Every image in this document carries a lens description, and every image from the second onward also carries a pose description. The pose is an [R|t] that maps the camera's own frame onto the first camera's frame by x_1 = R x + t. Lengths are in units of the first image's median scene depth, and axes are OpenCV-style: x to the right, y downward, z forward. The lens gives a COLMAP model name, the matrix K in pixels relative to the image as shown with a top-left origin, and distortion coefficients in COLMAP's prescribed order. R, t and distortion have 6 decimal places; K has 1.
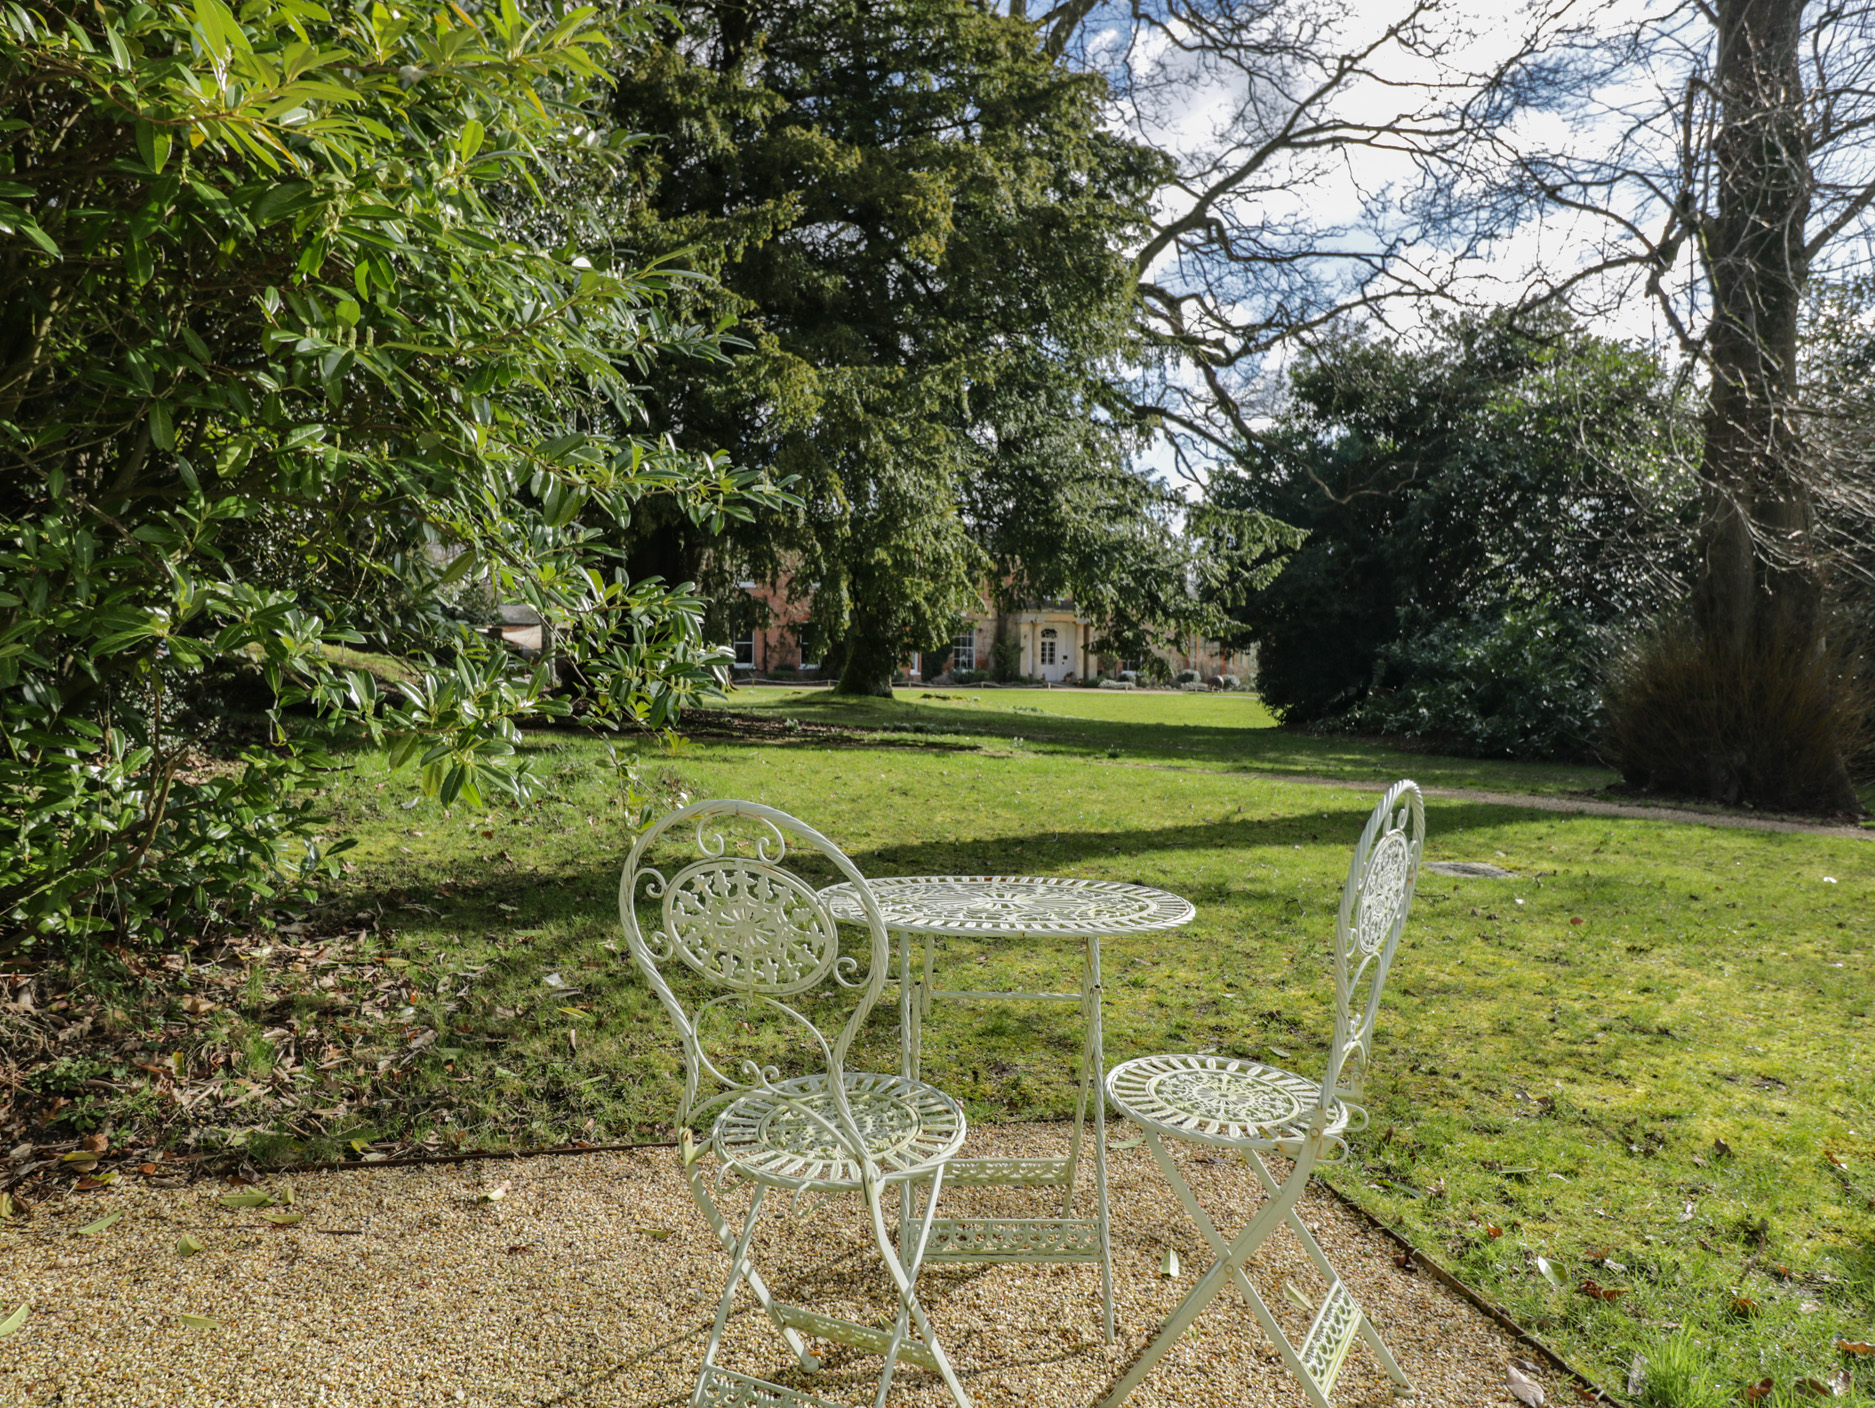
lens RADIAL K [[1280.4, 0, 937.5], [0, 1280.4, 704.0], [0, 0, 1]] dist [0.000304, -0.003986]
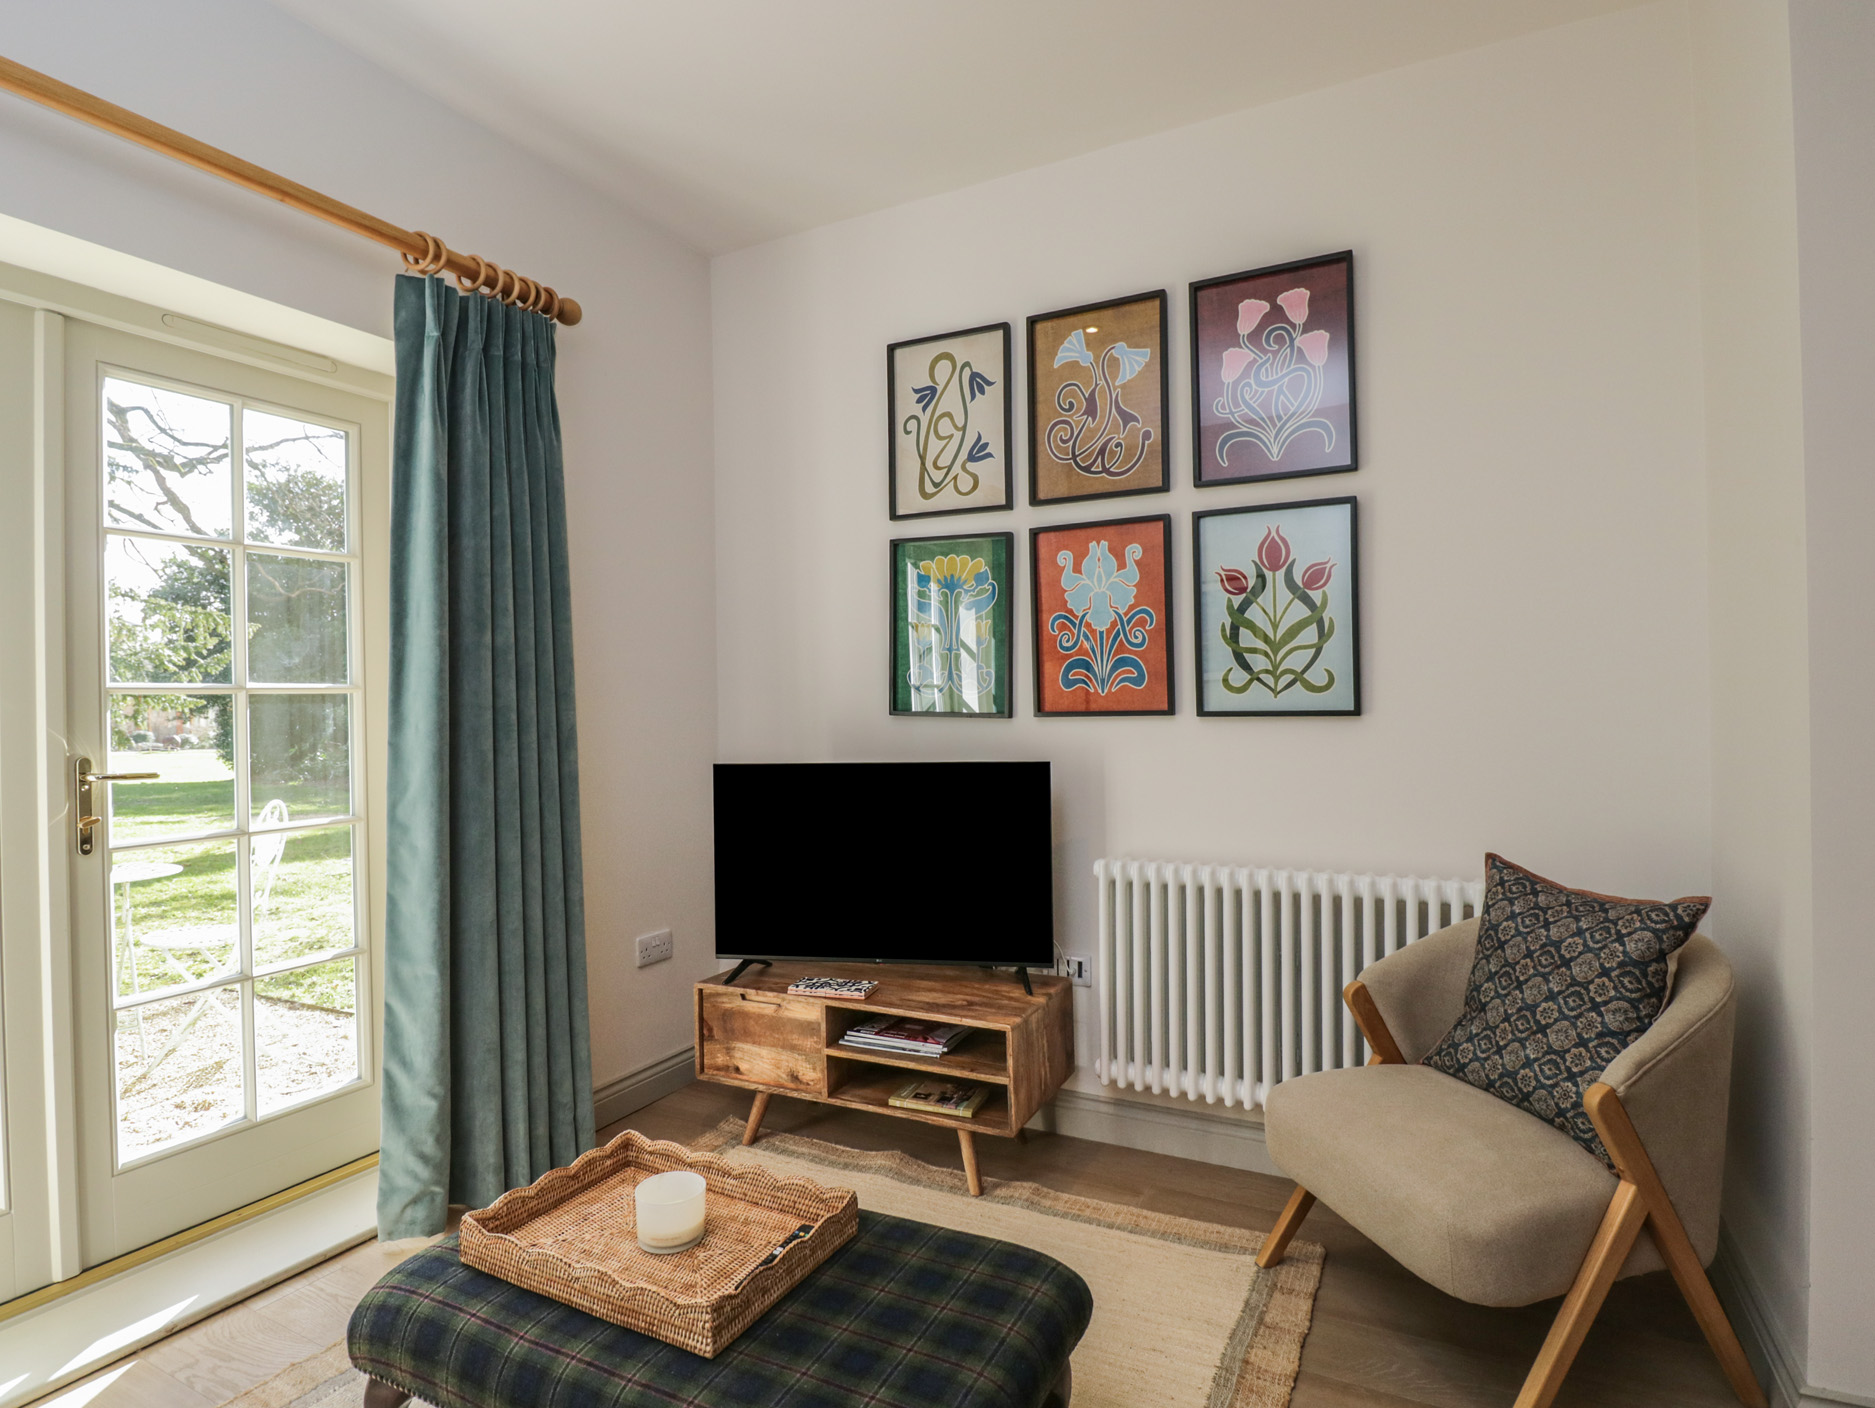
lens RADIAL K [[988.7, 0, 937.9], [0, 988.7, 710.4], [0, 0, 1]] dist [-0.010922, -0.001792]
pose [[0.638523, -0.015046, 0.769456, -0.024400], [0.043254, 0.998930, -0.016361, -0.002620], [-0.768387, 0.043729, 0.638490, -0.102185]]
